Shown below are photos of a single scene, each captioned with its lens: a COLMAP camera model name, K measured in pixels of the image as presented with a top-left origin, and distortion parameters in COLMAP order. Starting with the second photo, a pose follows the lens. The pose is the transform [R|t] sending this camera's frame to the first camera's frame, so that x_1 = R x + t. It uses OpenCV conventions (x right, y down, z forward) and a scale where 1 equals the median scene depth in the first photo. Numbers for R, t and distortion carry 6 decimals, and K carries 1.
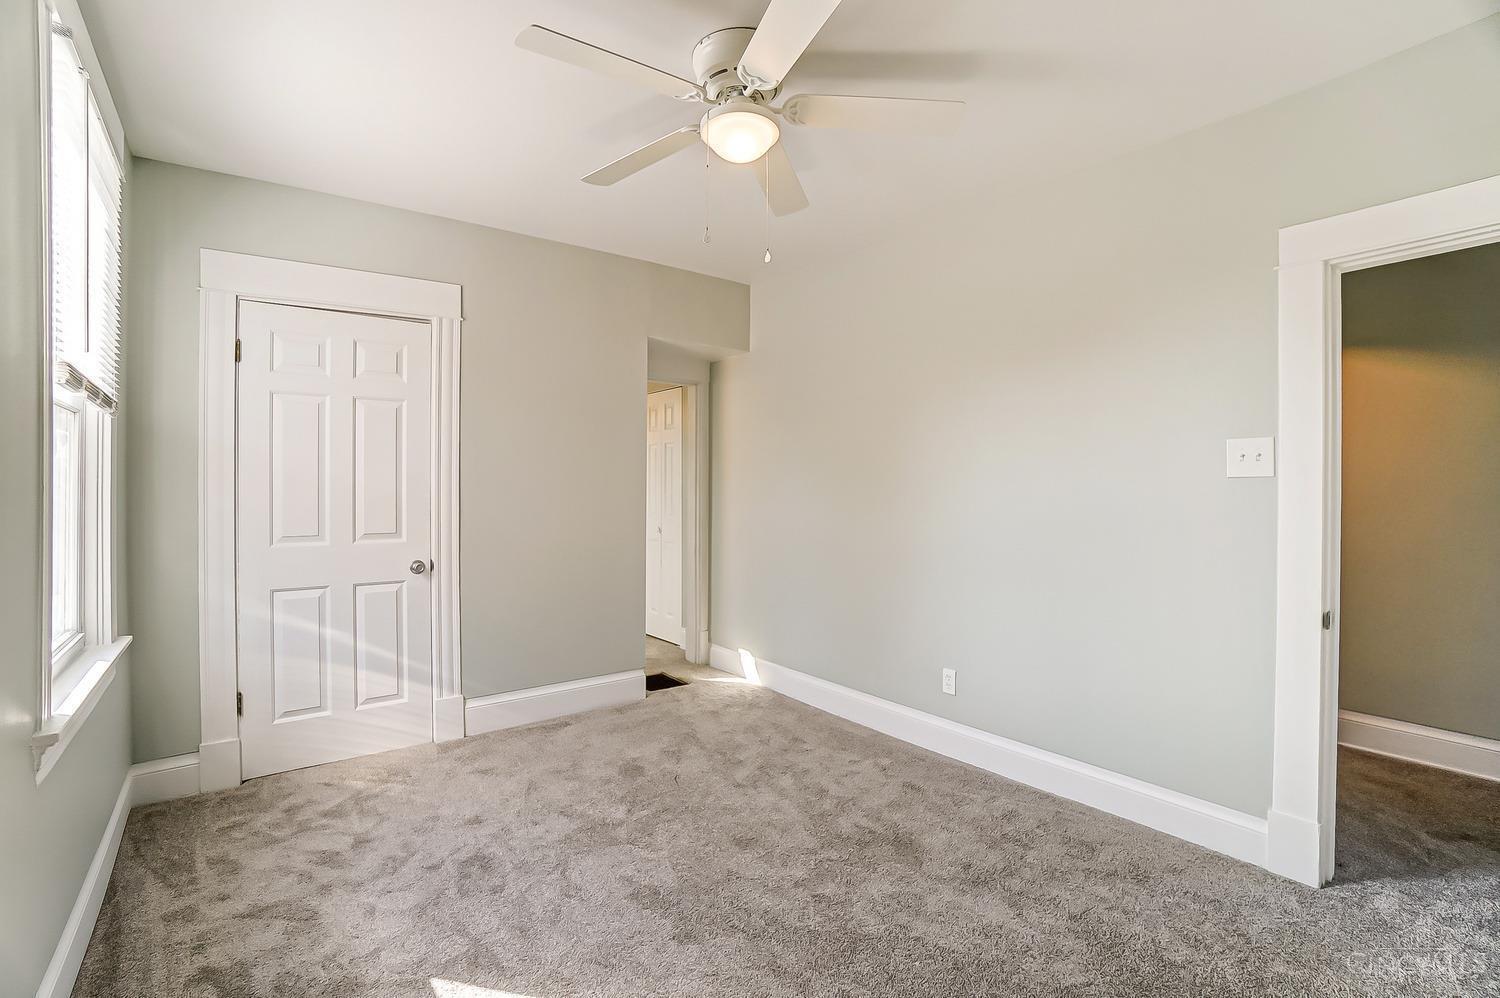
lens RADIAL K [[662.2, 0, 725.9], [0, 662.2, 502.5], [0, 0, 1]] dist [-0.065455, 0.028954]
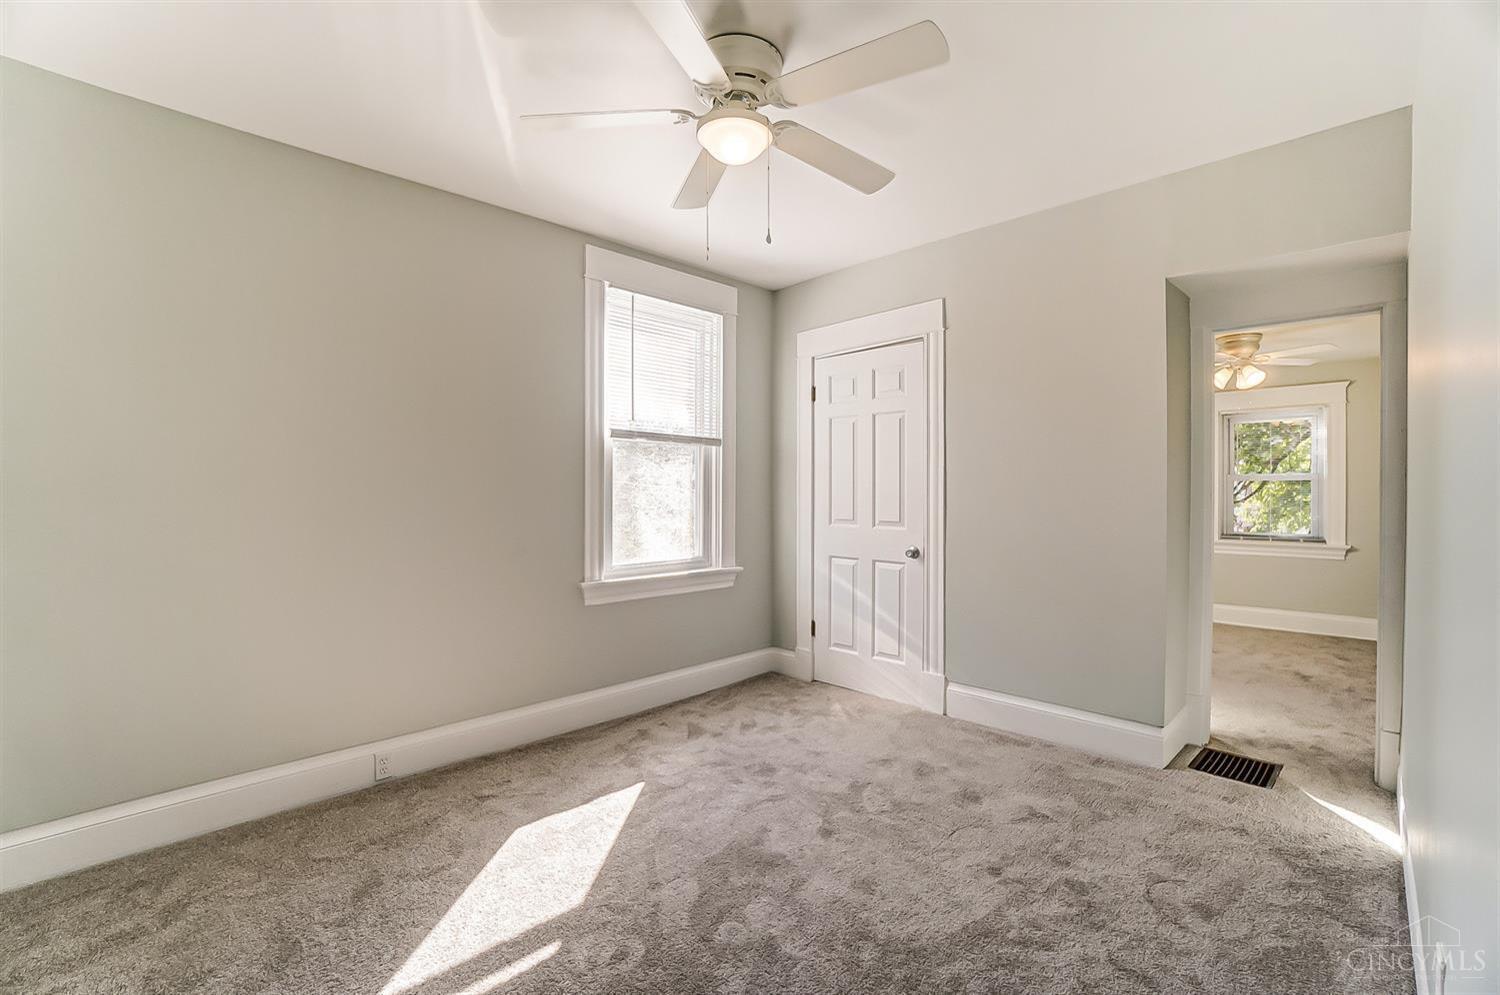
lens RADIAL K [[662.2, 0, 725.9], [0, 662.2, 501.0], [0, 0, 1]] dist [-0.065455, 0.028954]
pose [[0.131470, 0.023748, -0.991036, 0.696179], [-0.020199, 0.999570, 0.021273, -0.012535], [0.991114, 0.017221, 0.131893, 0.553078]]
